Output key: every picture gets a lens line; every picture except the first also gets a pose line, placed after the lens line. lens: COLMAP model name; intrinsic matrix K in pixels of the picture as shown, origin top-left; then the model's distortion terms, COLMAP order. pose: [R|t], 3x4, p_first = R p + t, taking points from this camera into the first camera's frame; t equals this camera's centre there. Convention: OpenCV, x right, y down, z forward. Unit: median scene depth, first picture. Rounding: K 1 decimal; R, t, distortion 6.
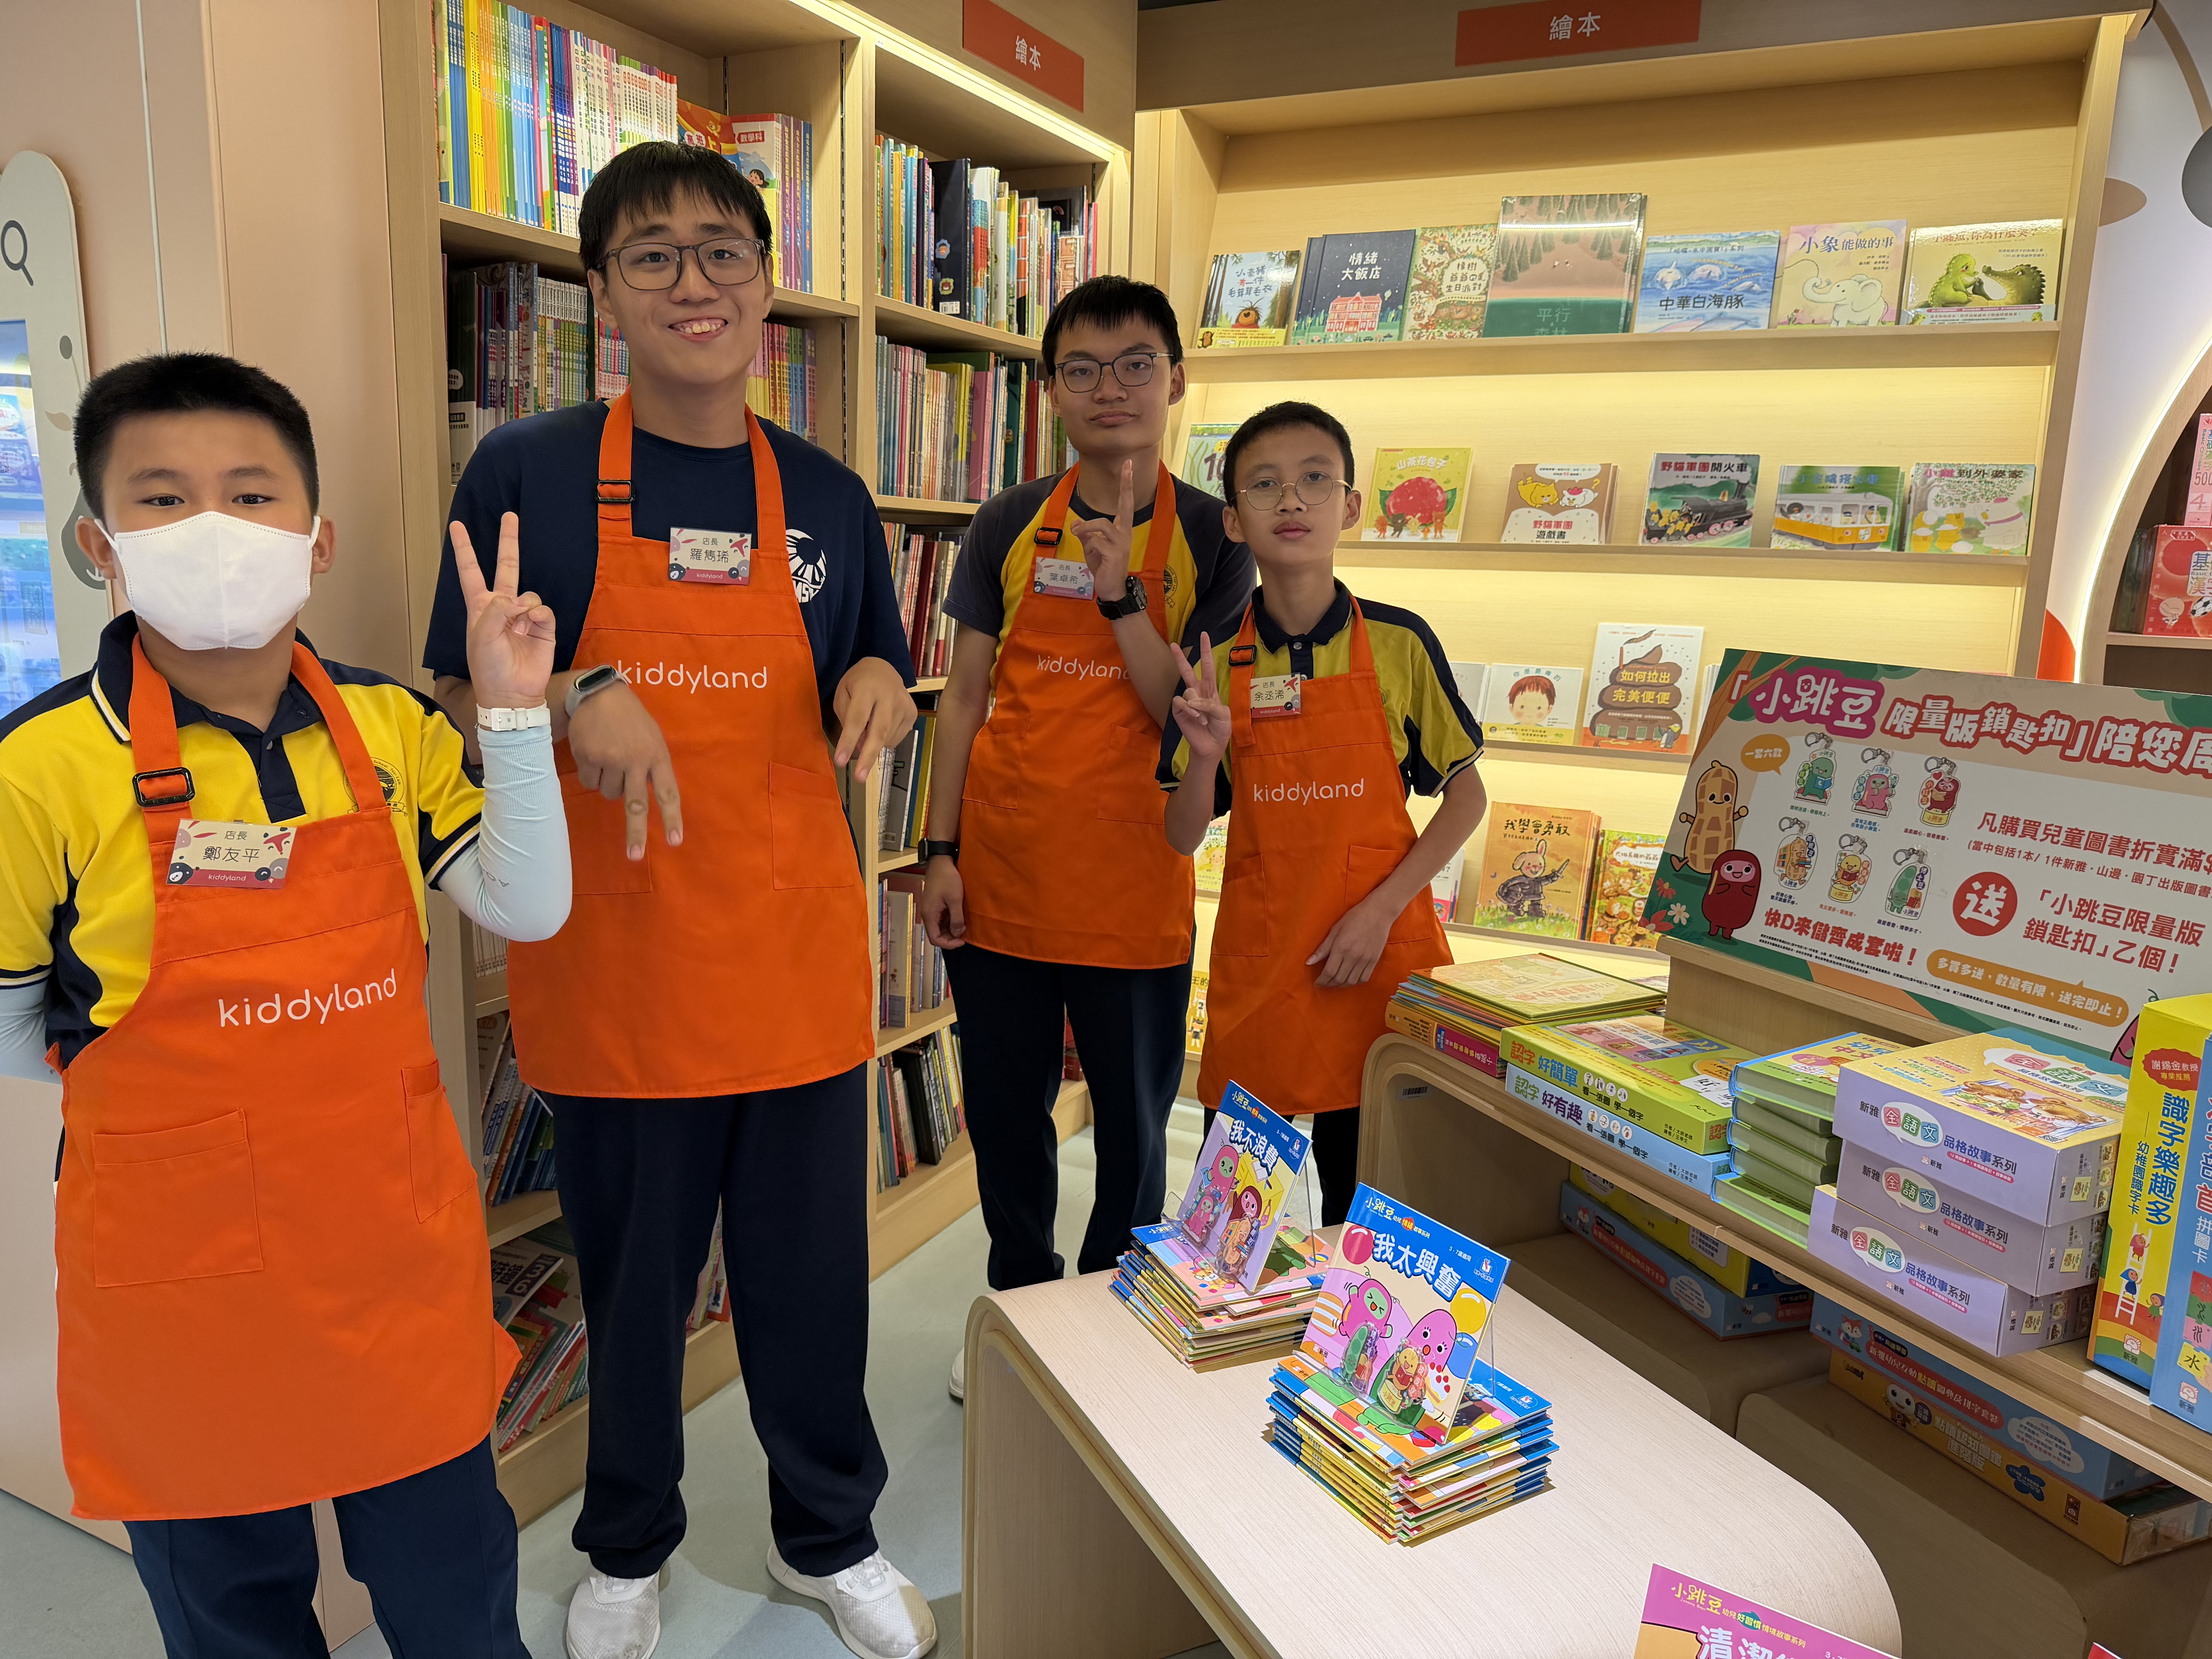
lens RADIAL K [[1521.7, 0, 1104.1], [0, 1521.7, 850.4], [0, 0, 1]] dist [0.000721, -0.030044]
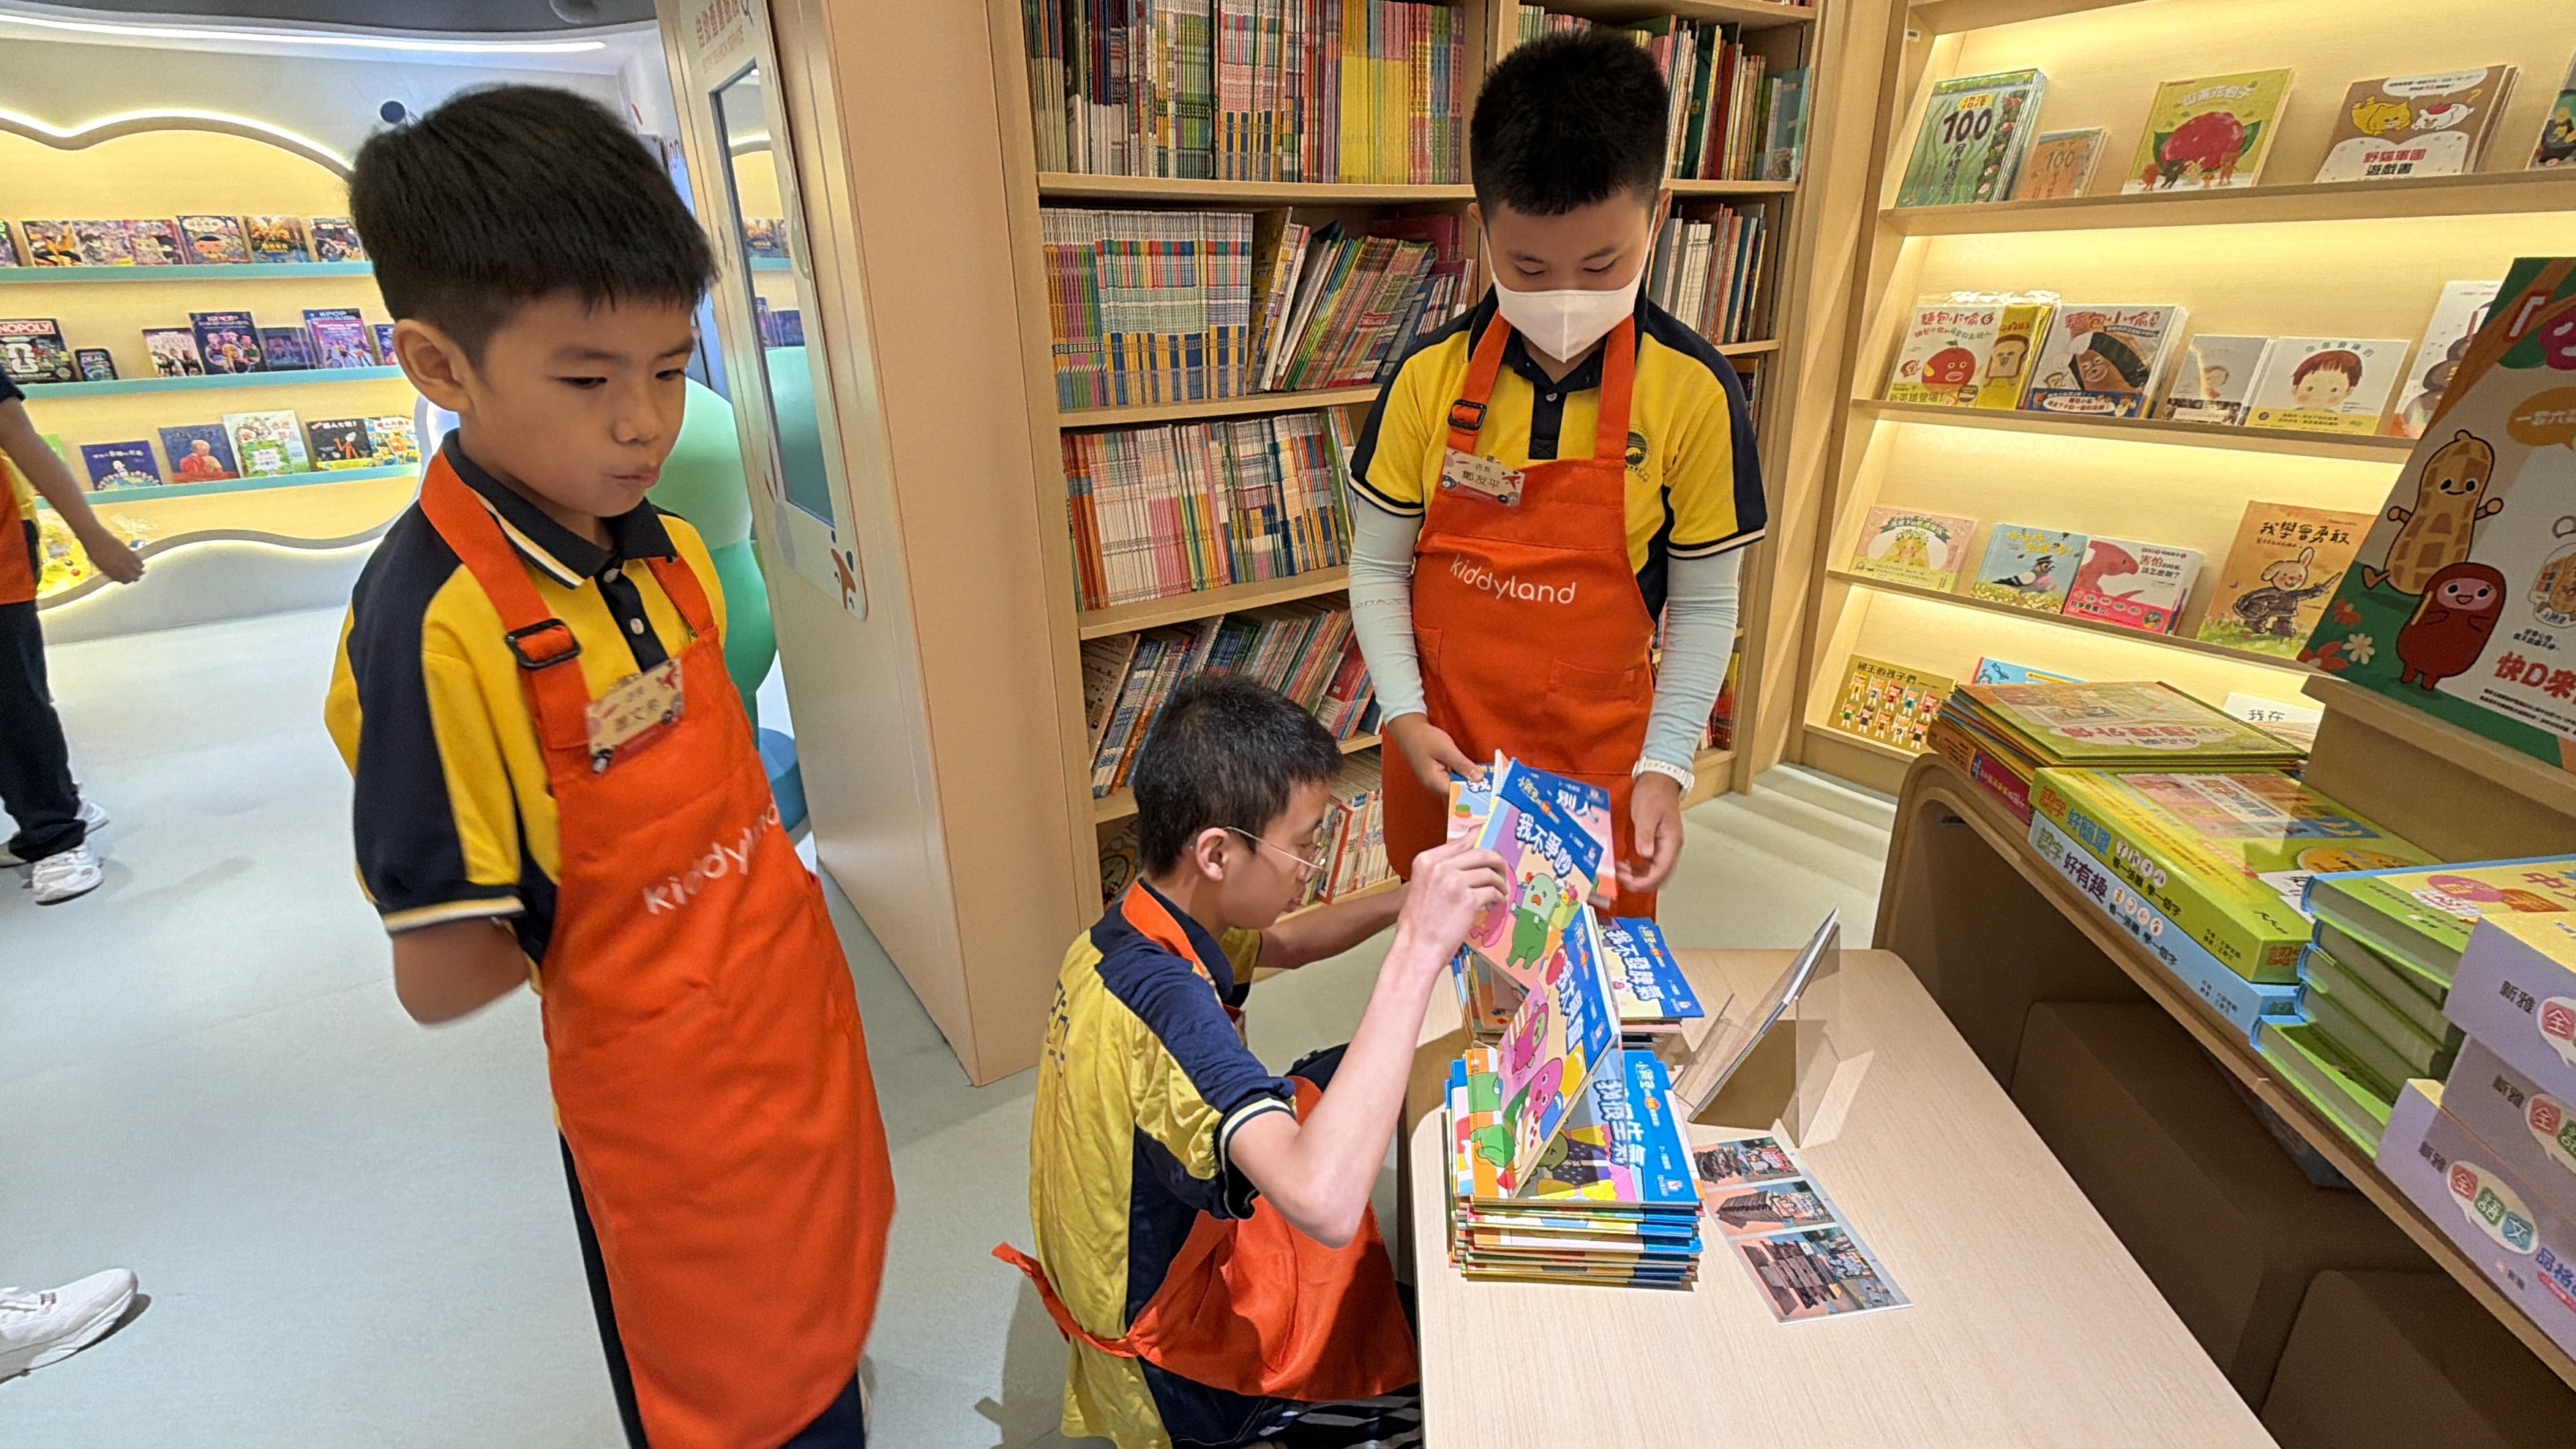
lens RADIAL K [[1154.2, 0, 1290.9], [0, 1154.2, 737.9], [0, 0, 1]] dist [-0.012751, -0.001487]
pose [[0.873231, 0.132552, -0.468933, 0.120542], [-0.046450, 0.980554, 0.190674, 0.002507], [0.485088, -0.144721, 0.862407, 0.169863]]
